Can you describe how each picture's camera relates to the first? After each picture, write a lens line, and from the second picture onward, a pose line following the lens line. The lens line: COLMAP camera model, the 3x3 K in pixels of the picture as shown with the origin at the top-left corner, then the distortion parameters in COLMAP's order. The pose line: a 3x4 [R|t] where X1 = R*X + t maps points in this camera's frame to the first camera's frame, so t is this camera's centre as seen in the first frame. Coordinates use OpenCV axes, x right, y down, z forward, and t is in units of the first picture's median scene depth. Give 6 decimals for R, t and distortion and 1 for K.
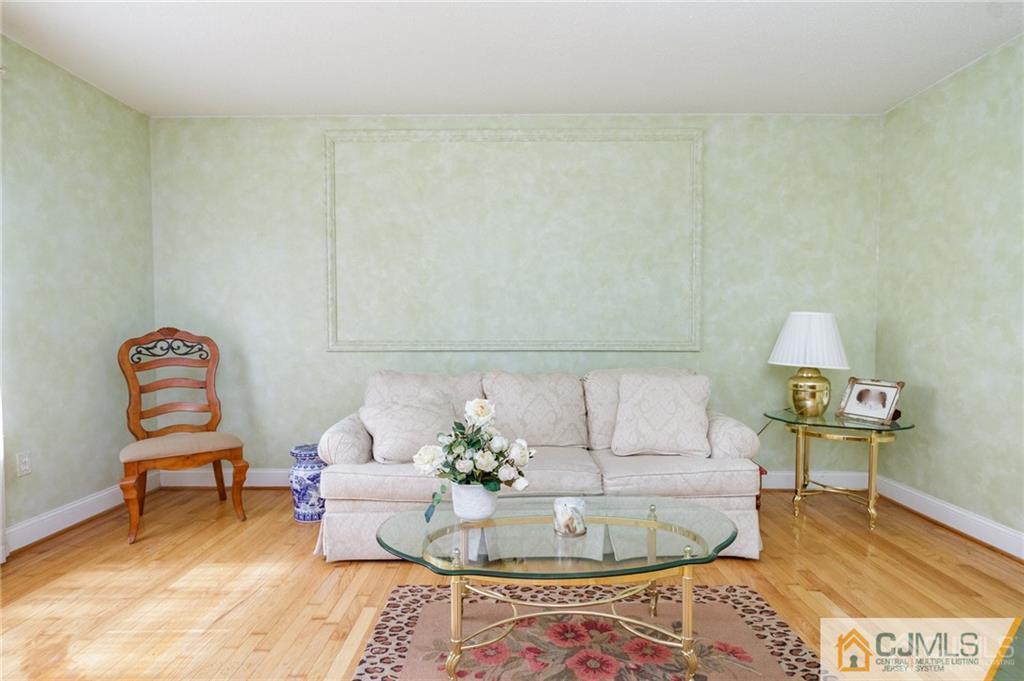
lens RADIAL K [[538.8, 0, 509.0], [0, 538.8, 342.5], [0, 0, 1]] dist [-0.015011, -0.000756]
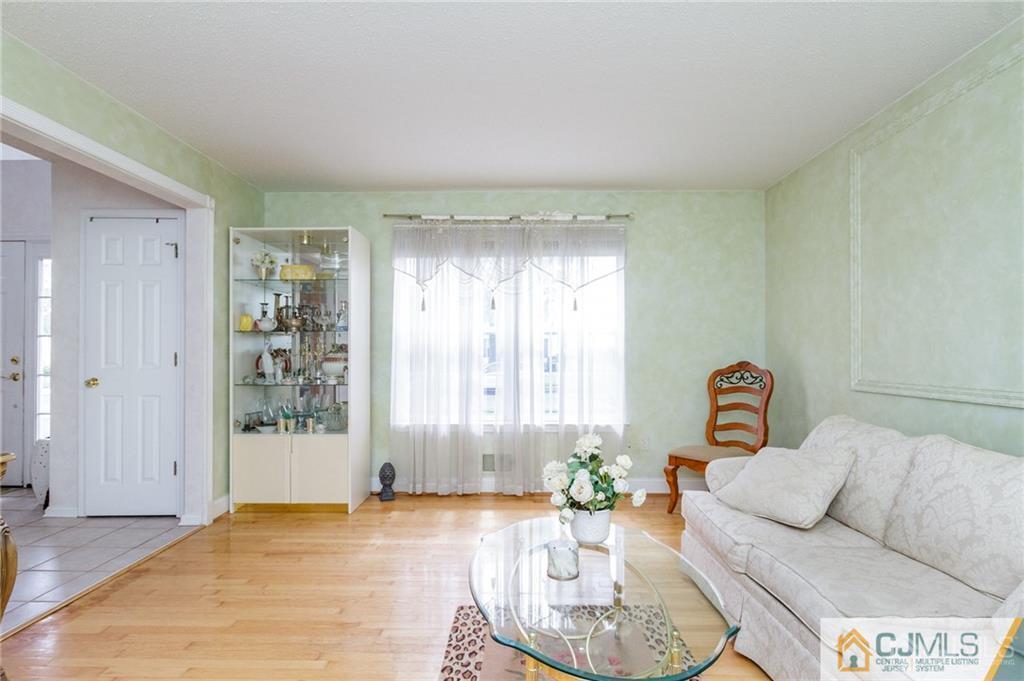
lens RADIAL K [[527.4, 0, 511.3], [0, 527.4, 346.6], [0, 0, 1]] dist [0.000979, -0.000065]
pose [[-0.007045, -0.011554, -0.999908, 0.616862], [-0.022546, 0.999681, -0.011393, -0.037997], [0.999721, 0.022463, -0.007304, 0.493430]]
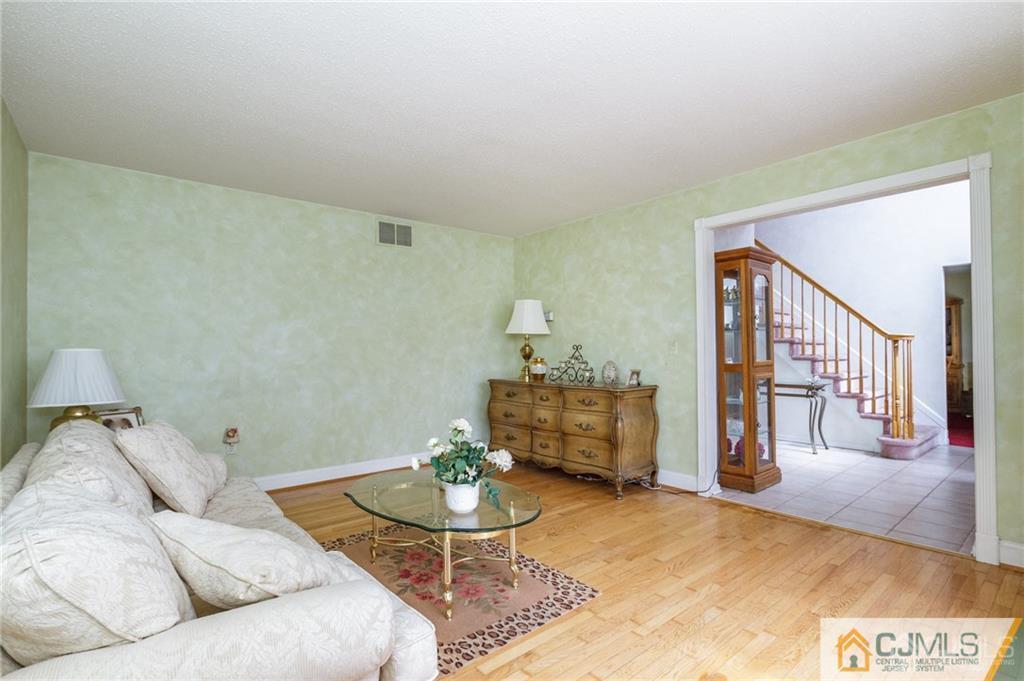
lens RADIAL K [[472.1, 0, 516.1], [0, 472.1, 340.9], [0, 0, 1]] dist [-0.015618, 0.000243]
pose [[-0.653749, 0.017880, 0.756501, -0.613329], [0.021921, 0.999749, -0.004685, -0.051031], [-0.756394, 0.013521, -0.653976, 0.979518]]
